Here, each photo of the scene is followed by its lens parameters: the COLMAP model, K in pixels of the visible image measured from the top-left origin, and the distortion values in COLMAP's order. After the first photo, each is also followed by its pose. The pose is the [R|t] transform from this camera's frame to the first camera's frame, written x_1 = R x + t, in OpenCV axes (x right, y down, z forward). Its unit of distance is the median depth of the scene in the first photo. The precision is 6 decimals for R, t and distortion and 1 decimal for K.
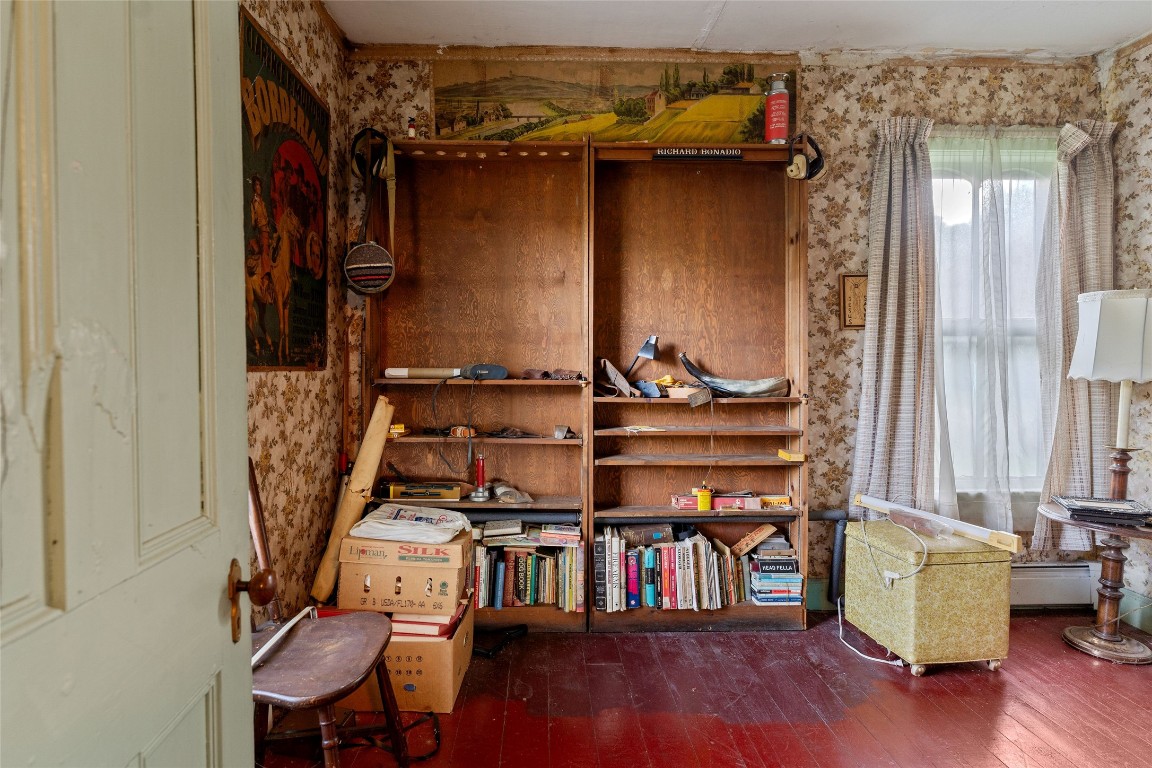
lens RADIAL K [[573.4, 0, 576.0], [0, 573.4, 384.0], [0, 0, 1]] dist [0.000052, 0.000182]
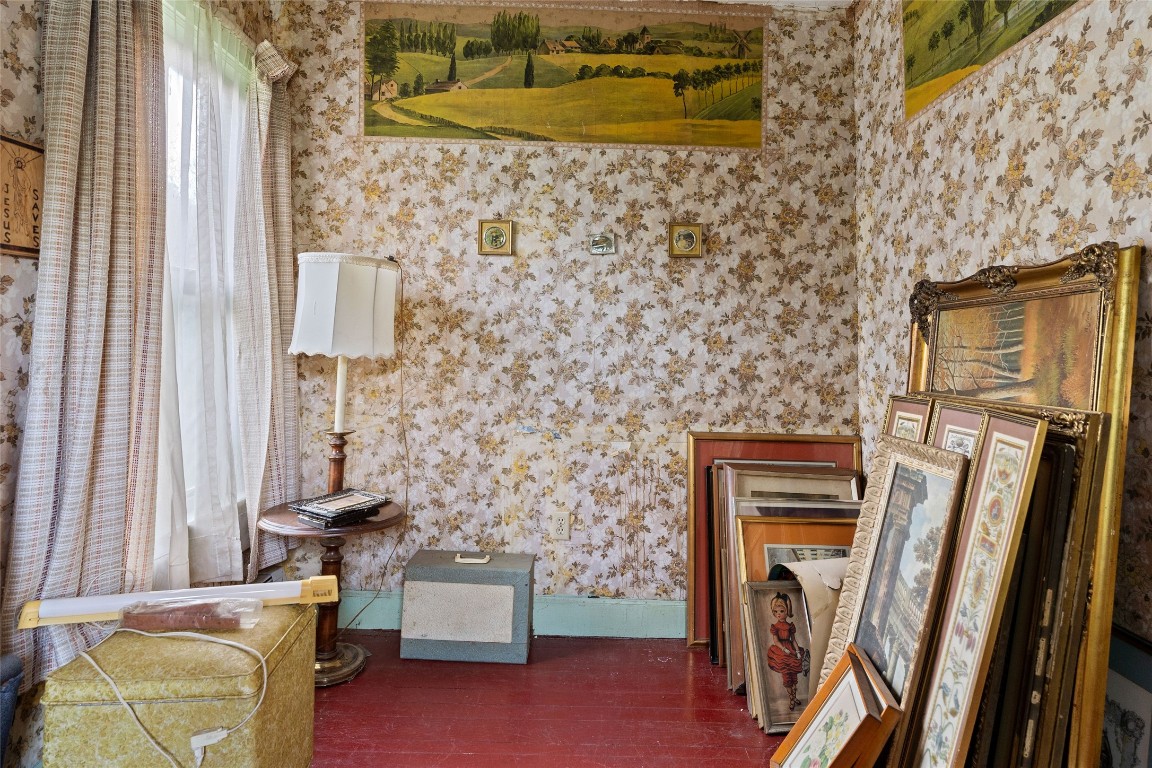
lens RADIAL K [[632.2, 0, 626.6], [0, 632.2, 332.1], [0, 0, 1]] dist [-0.003893, -0.000630]
pose [[0.030970, 0.021577, 0.999287, -0.017313], [0.004529, 0.999754, -0.021728, -0.021291], [-0.999510, 0.005198, 0.030865, 0.556382]]
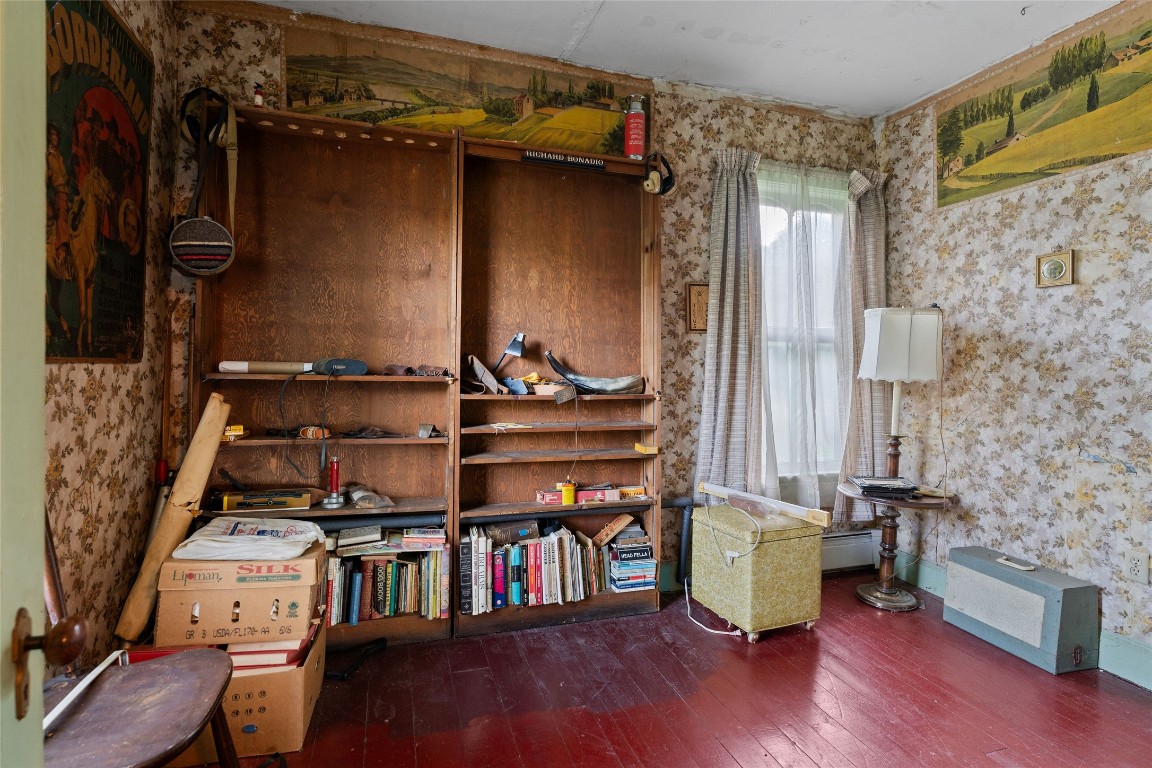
lens RADIAL K [[557.3, 0, 578.1], [0, 557.3, 368.1], [0, 0, 1]] dist [-0.000850, -0.000078]
pose [[0.962380, 0.012394, 0.271425, -0.034216], [-0.006539, 0.999726, -0.022464, -0.001721], [-0.271629, 0.019844, 0.962197, 0.030069]]
